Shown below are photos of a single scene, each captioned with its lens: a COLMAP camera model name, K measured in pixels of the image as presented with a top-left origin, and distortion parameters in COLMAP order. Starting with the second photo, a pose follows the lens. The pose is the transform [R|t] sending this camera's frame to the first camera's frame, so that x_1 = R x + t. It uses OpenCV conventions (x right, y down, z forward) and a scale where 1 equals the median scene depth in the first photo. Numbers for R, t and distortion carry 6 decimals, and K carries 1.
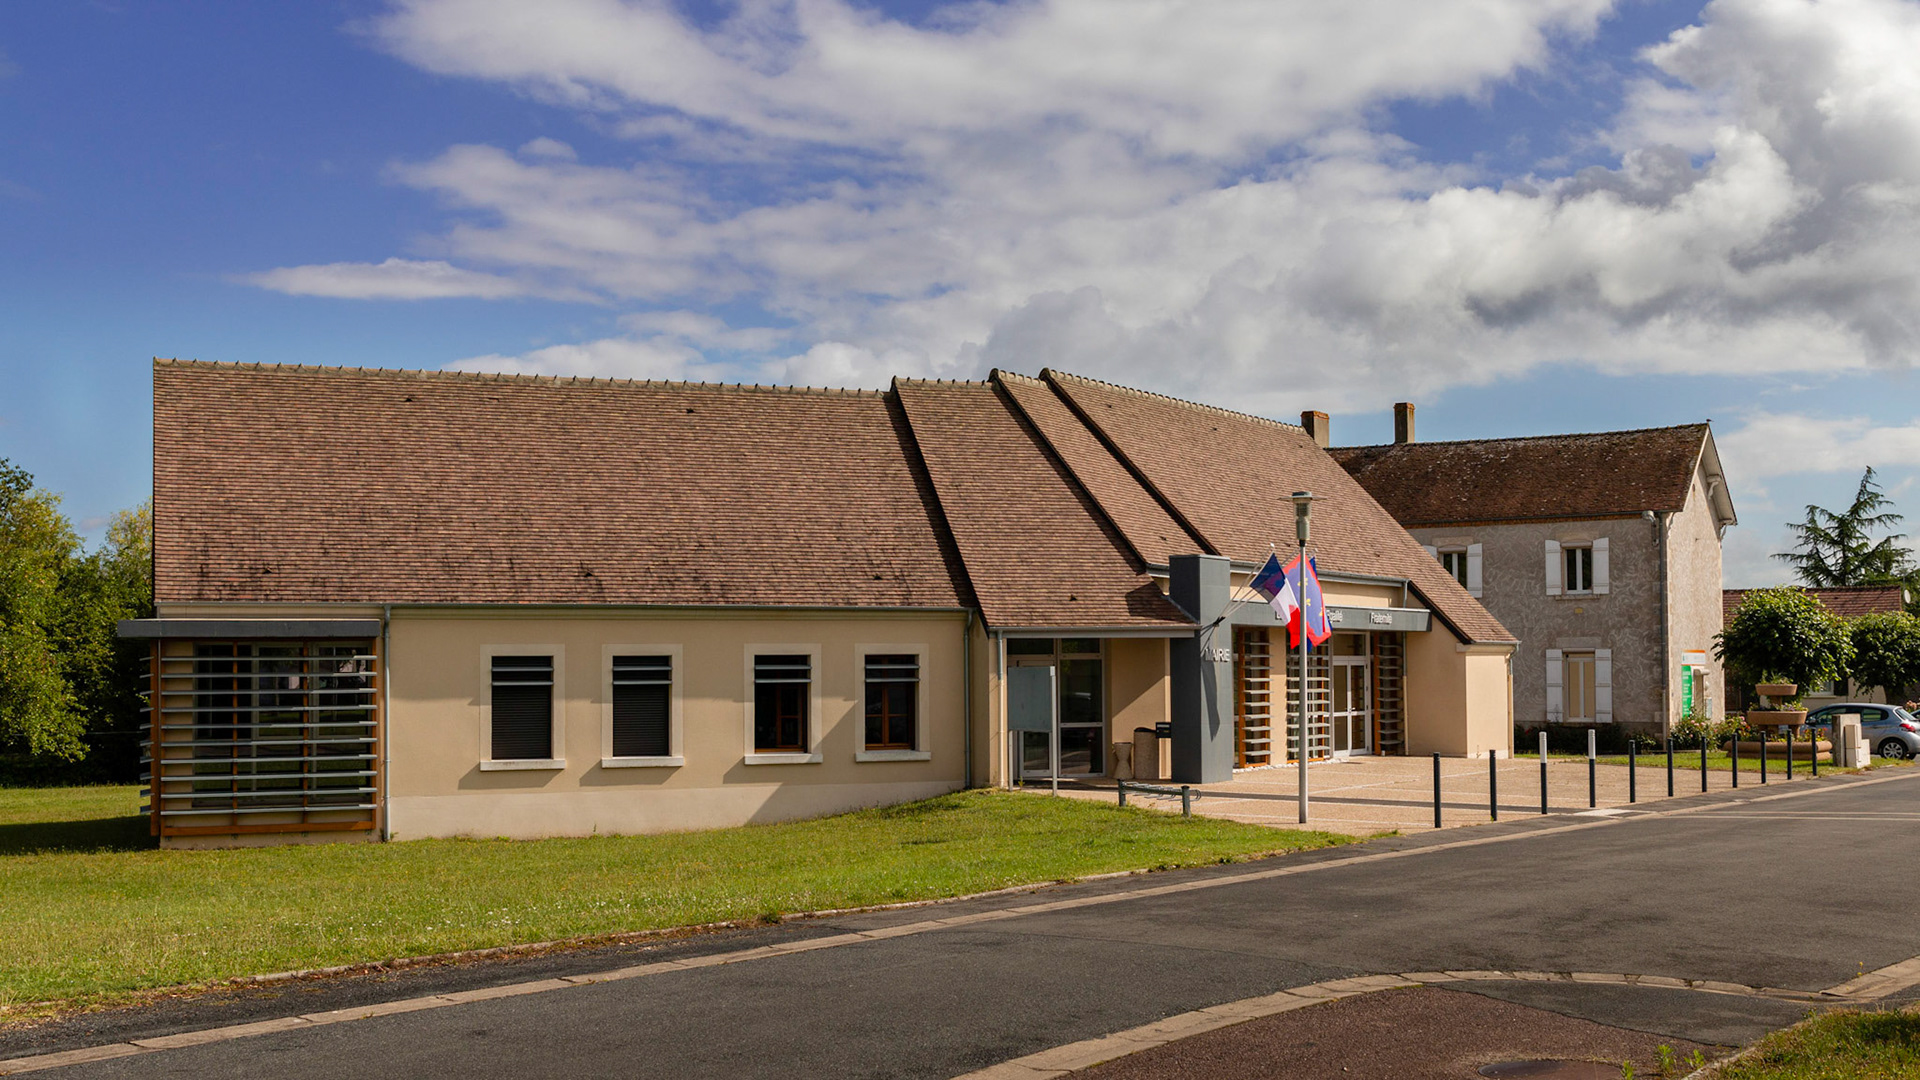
lens RADIAL K [[2283.9, 0, 933.6], [0, 2283.9, 608.9], [0, 0, 1]] dist [0.006856, 0.004816]
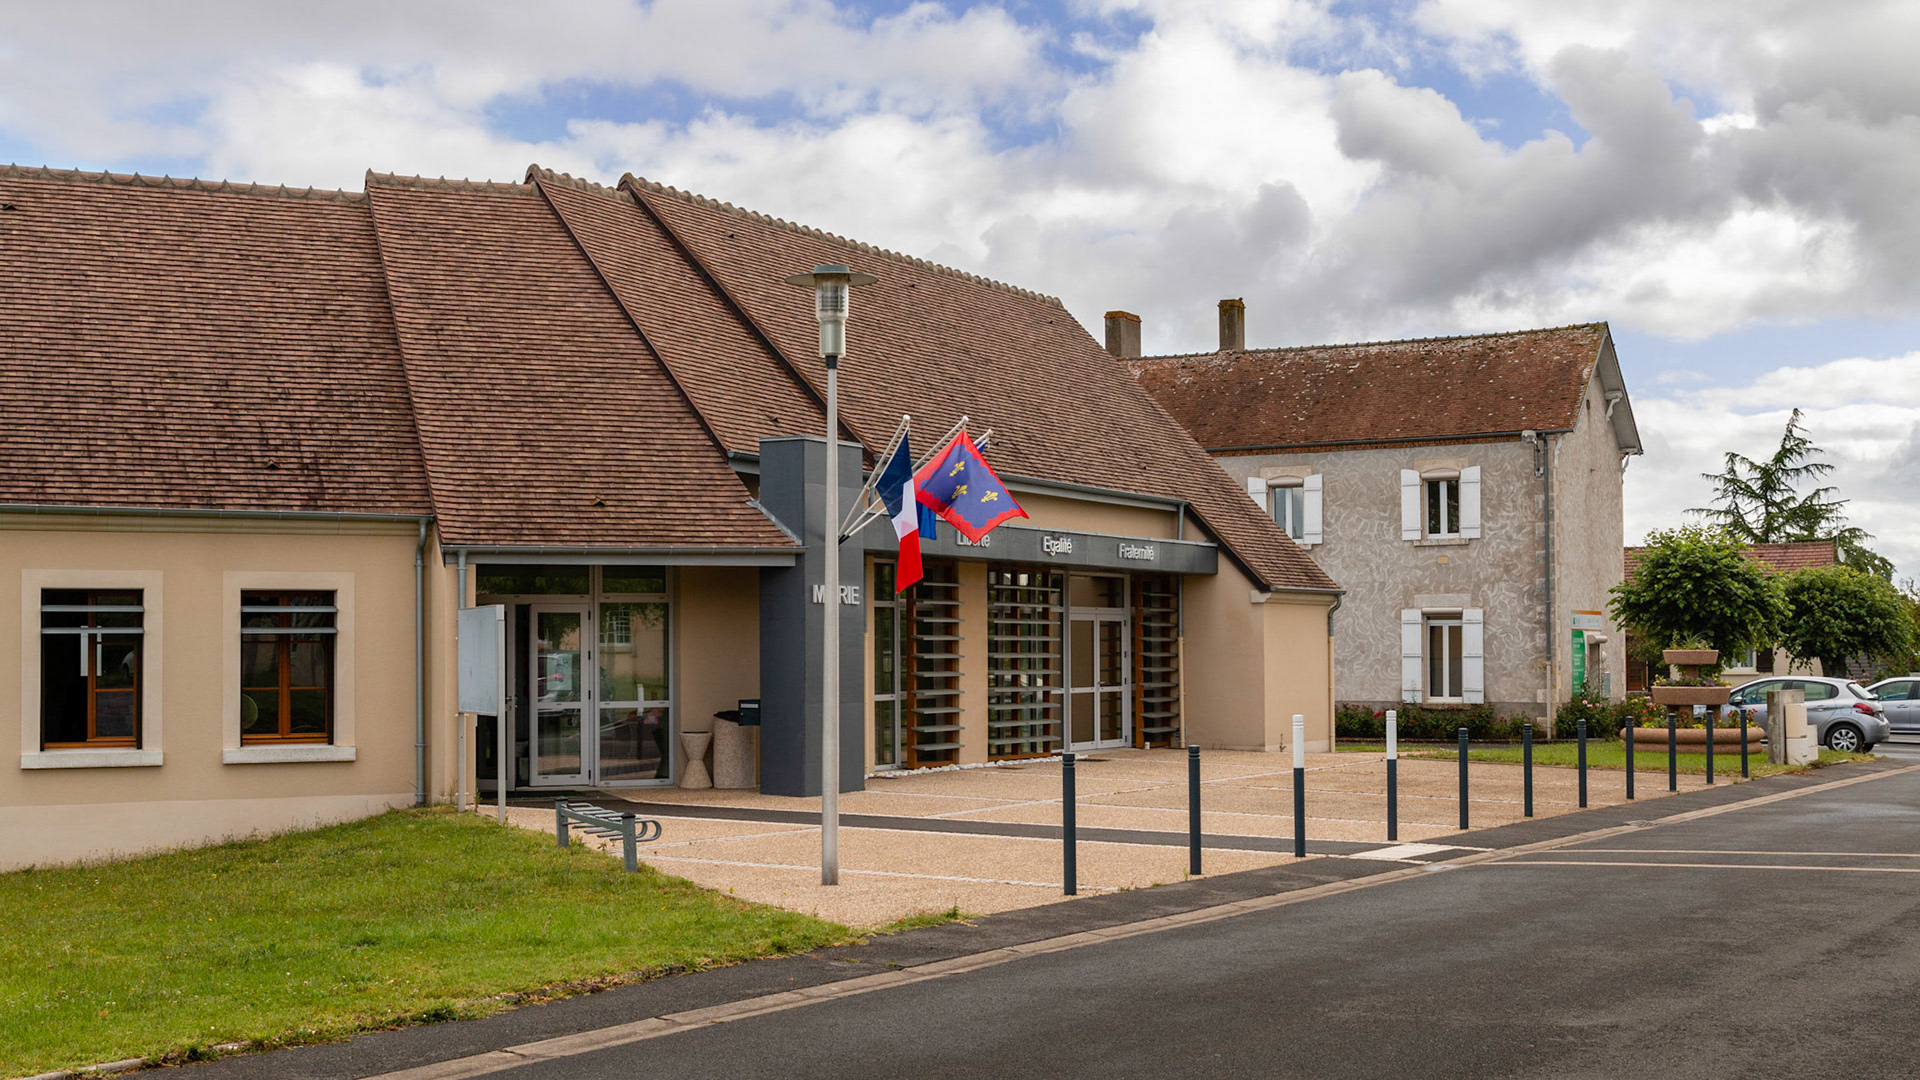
lens RADIAL K [[2410.1, 0, 961.0], [0, 2410.1, 597.1], [0, 0, 1]] dist [0.001966, 0.007871]
pose [[0.998200, 0.002476, 0.059929, 0.095504], [-0.002727, 0.999988, 0.004115, 0.014450], [-0.059918, -0.004271, 0.998194, 0.261481]]
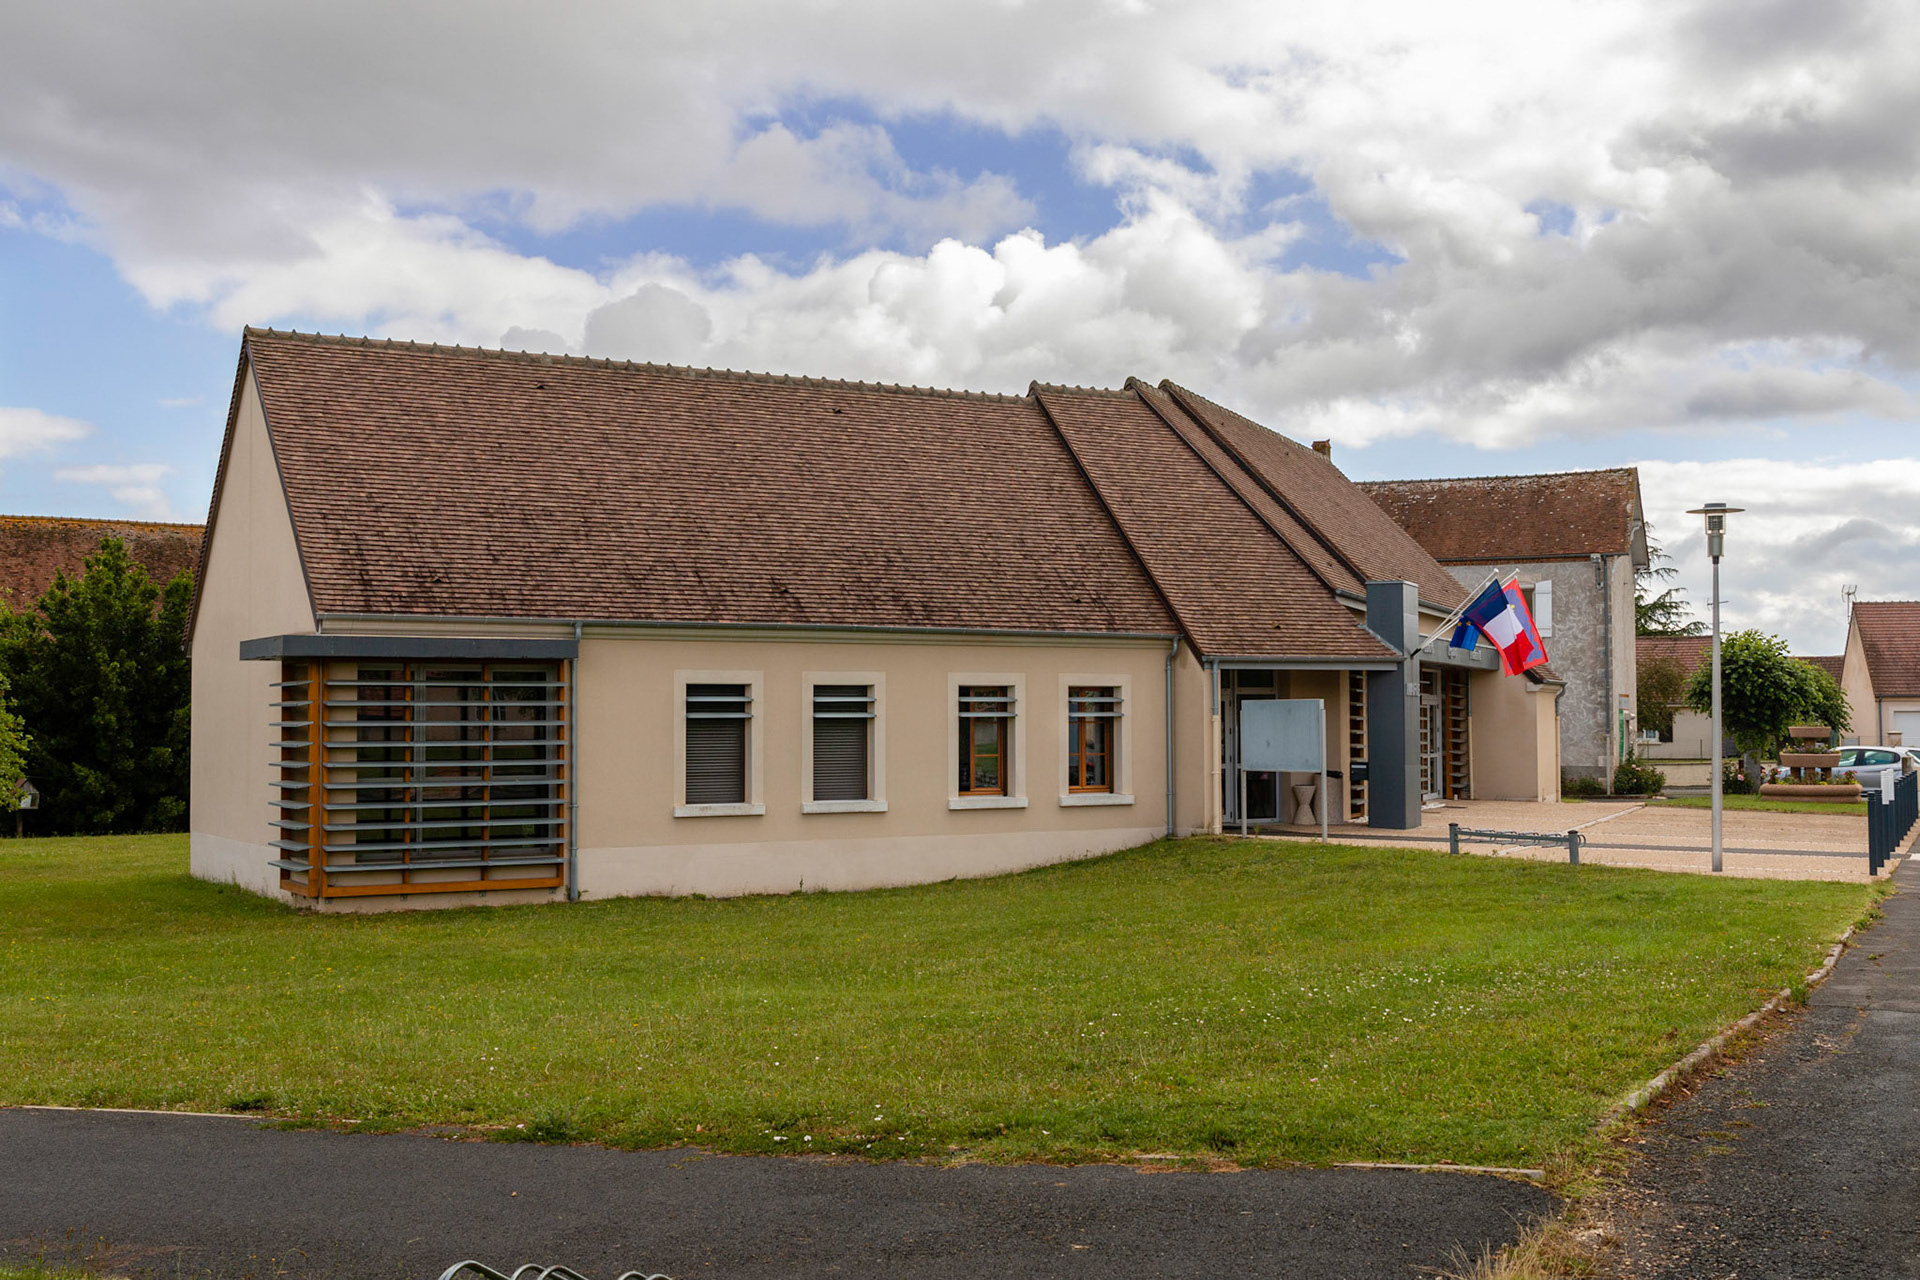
lens RADIAL K [[2263.9, 0, 960.0], [0, 2263.9, 640.0], [0, 0, 1]] dist [0.024728, 0.002206]
pose [[0.985140, 0.009987, 0.171460, -0.171779], [-0.008544, 0.999922, -0.009147, 0.008030], [-0.171538, 0.007546, 0.985149, 0.103670]]
